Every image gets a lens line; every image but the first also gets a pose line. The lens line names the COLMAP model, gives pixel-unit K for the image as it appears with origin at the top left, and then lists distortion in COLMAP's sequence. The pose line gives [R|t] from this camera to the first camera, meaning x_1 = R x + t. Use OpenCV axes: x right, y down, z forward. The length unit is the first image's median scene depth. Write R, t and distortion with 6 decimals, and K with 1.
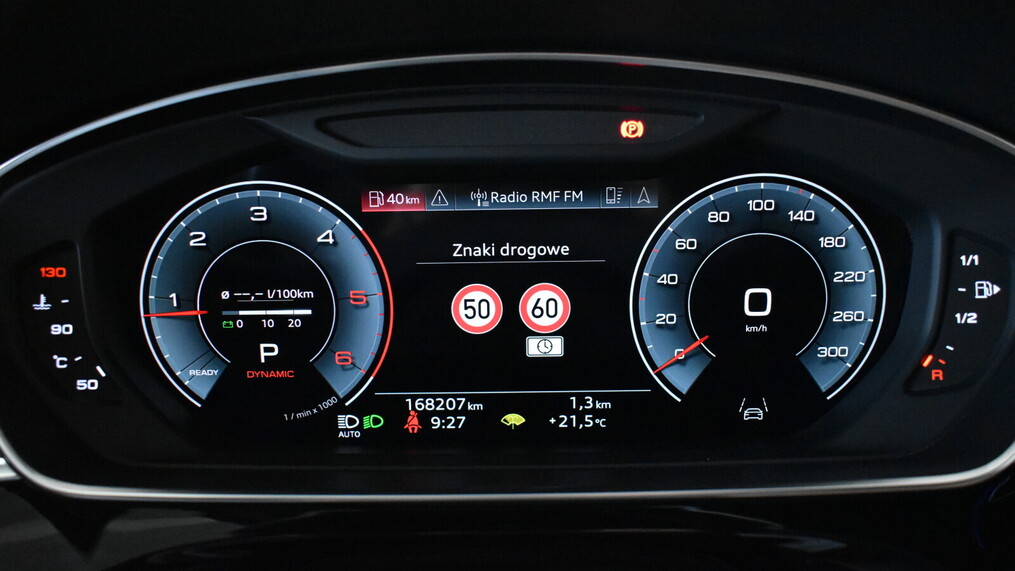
lens RADIAL K [[924.5, 0, 510.5], [0, 924.5, 282.8], [0, 0, 1]] dist [-0.016728, 0.000000]
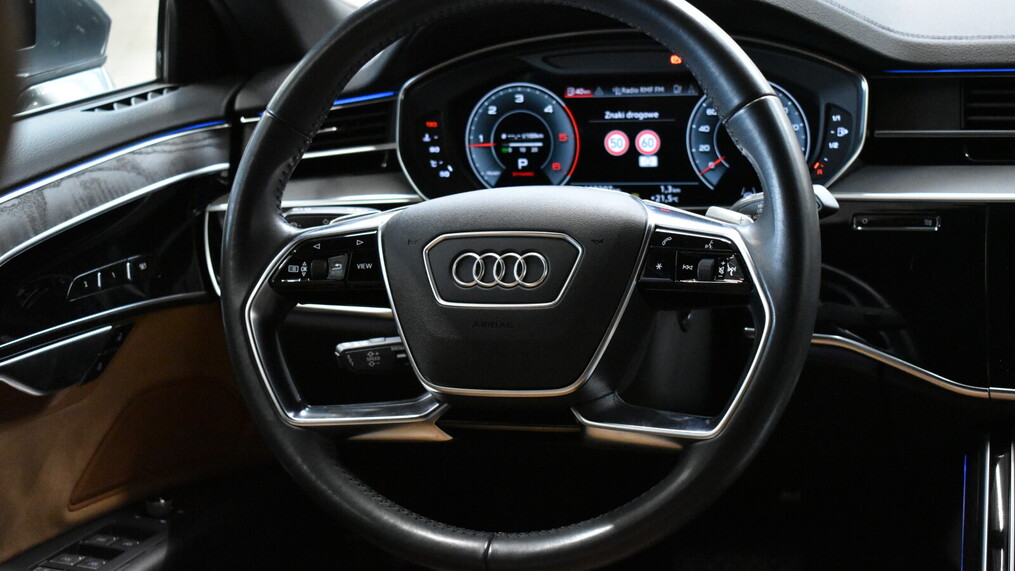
lens RADIAL K [[1637.4, 0, 507.9], [0, 1637.4, 287.3], [0, 0, 1]] dist [-0.017002, 0.000000]
pose [[0.954430, 0.029471, -0.296977, 0.865479], [-0.024384, 0.999486, 0.020819, 0.291935], [0.297438, -0.012629, 0.954658, -2.713343]]
